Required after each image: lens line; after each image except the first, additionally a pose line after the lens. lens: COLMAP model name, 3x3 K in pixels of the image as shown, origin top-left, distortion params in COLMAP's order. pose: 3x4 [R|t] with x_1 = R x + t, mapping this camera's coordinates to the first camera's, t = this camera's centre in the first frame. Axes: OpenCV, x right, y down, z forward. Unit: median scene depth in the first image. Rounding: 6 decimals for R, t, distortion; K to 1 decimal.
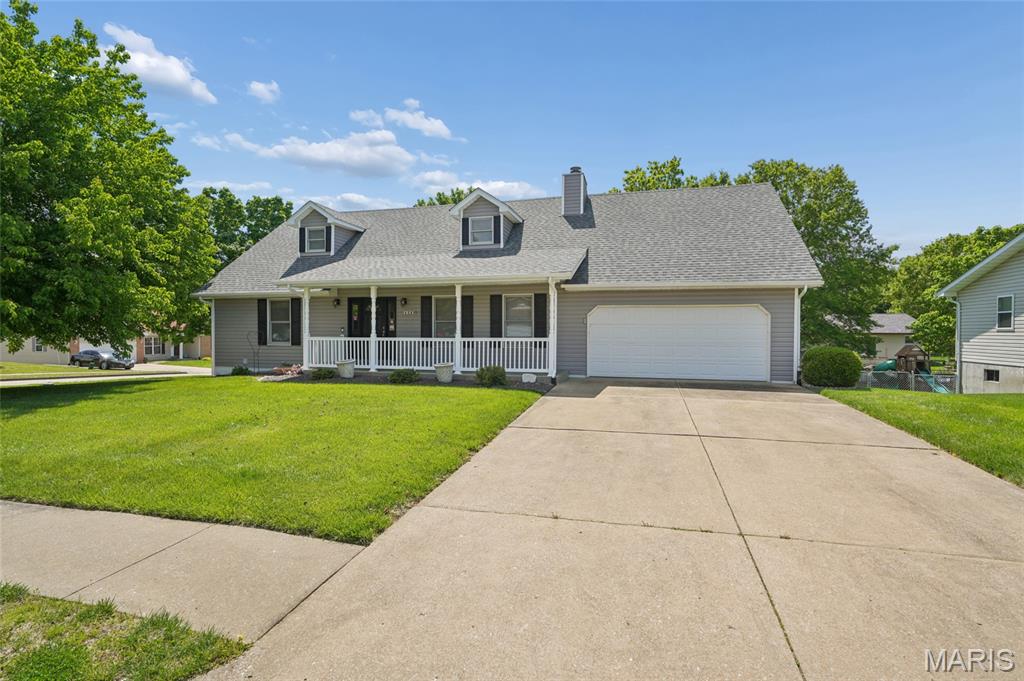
lens RADIAL K [[458.6, 0, 512.2], [0, 458.6, 339.7], [0, 0, 1]] dist [0.001982, -0.000296]
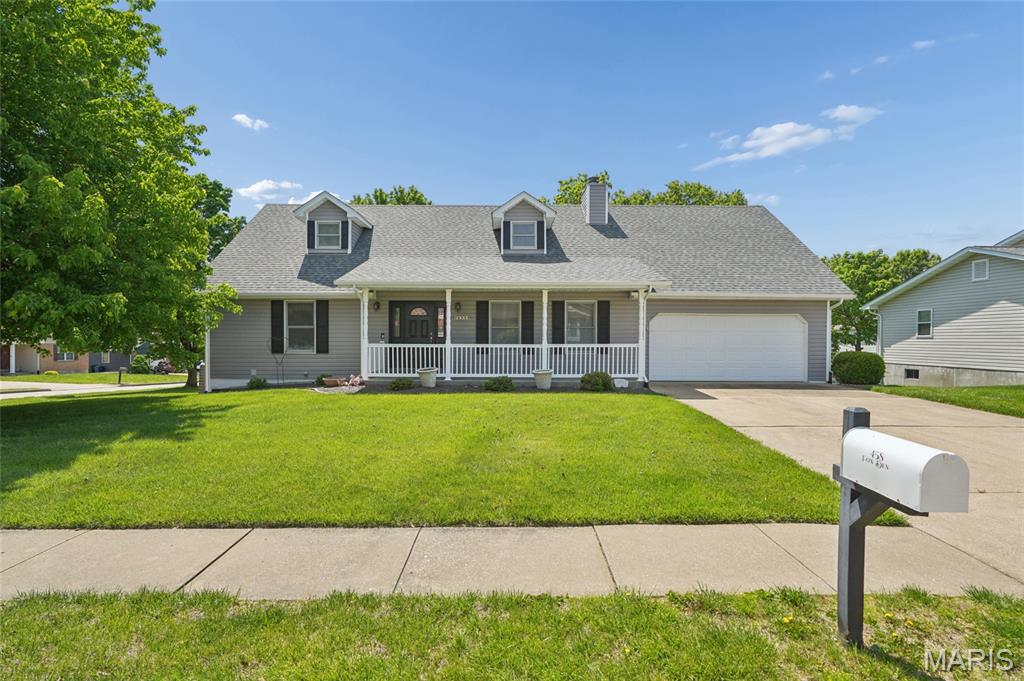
lens RADIAL K [[469.9, 0, 513.6], [0, 469.9, 348.2], [0, 0, 1]] dist [-0.003518, 0.001551]
pose [[0.971408, -0.004360, 0.237376, -0.355830], [0.003526, 0.999986, 0.003937, 0.000395], [-0.237390, -0.002987, 0.971410, 0.027415]]
